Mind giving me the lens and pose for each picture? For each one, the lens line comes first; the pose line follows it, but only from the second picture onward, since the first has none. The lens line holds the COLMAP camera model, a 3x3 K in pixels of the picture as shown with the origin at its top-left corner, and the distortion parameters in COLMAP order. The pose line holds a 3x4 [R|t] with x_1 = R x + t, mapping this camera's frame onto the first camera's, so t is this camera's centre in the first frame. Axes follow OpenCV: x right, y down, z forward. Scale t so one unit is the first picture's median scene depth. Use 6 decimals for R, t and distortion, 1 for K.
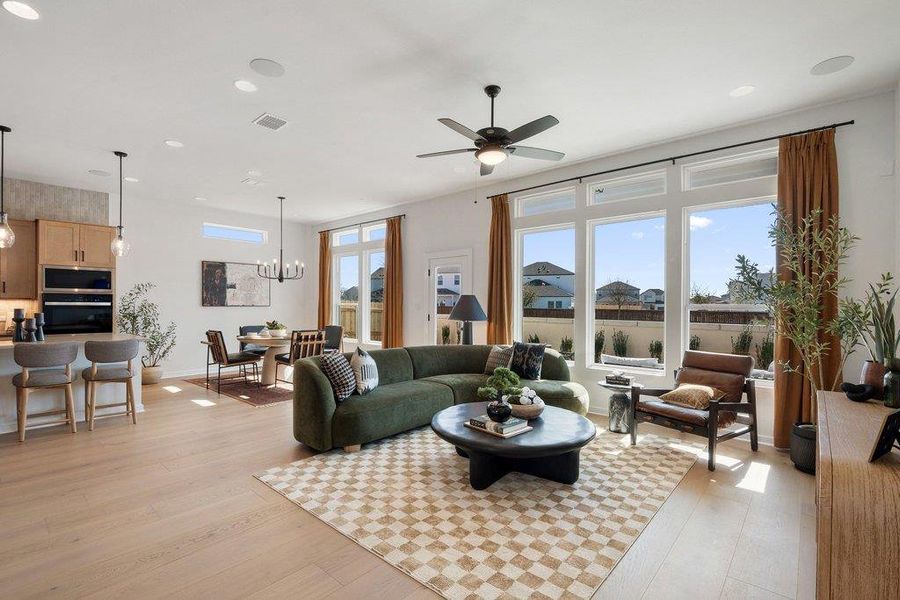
lens RADIAL K [[409.8, 0, 450.8], [0, 409.8, 305.4], [0, 0, 1]] dist [-0.002755, -0.003127]
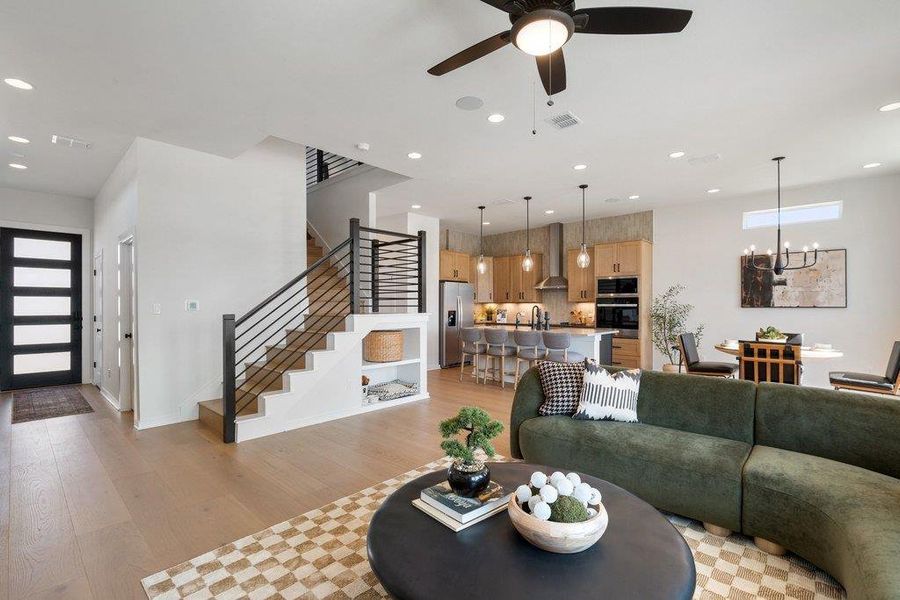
lens RADIAL K [[409.8, 0, 453.2], [0, 409.8, 303.6], [0, 0, 1]] dist [-0.002755, -0.003127]
pose [[-0.029392, -0.009509, -0.999523, 0.456340], [-0.000652, 0.999955, -0.009494, 0.003612], [0.999568, 0.000373, -0.029396, 0.622582]]
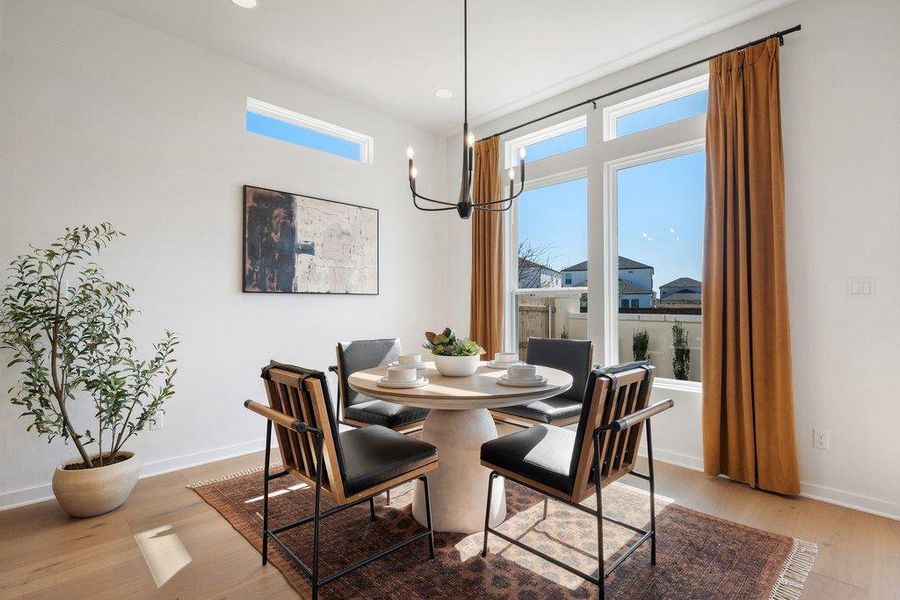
lens RADIAL K [[409.8, 0, 441.2], [0, 409.8, 295.5], [0, 0, 1]] dist [-0.002755, -0.003127]
pose [[0.997244, -0.008549, -0.073698, -0.579222], [0.006439, 0.999564, -0.028827, 0.028195], [0.073912, 0.028273, 0.996864, 0.925700]]
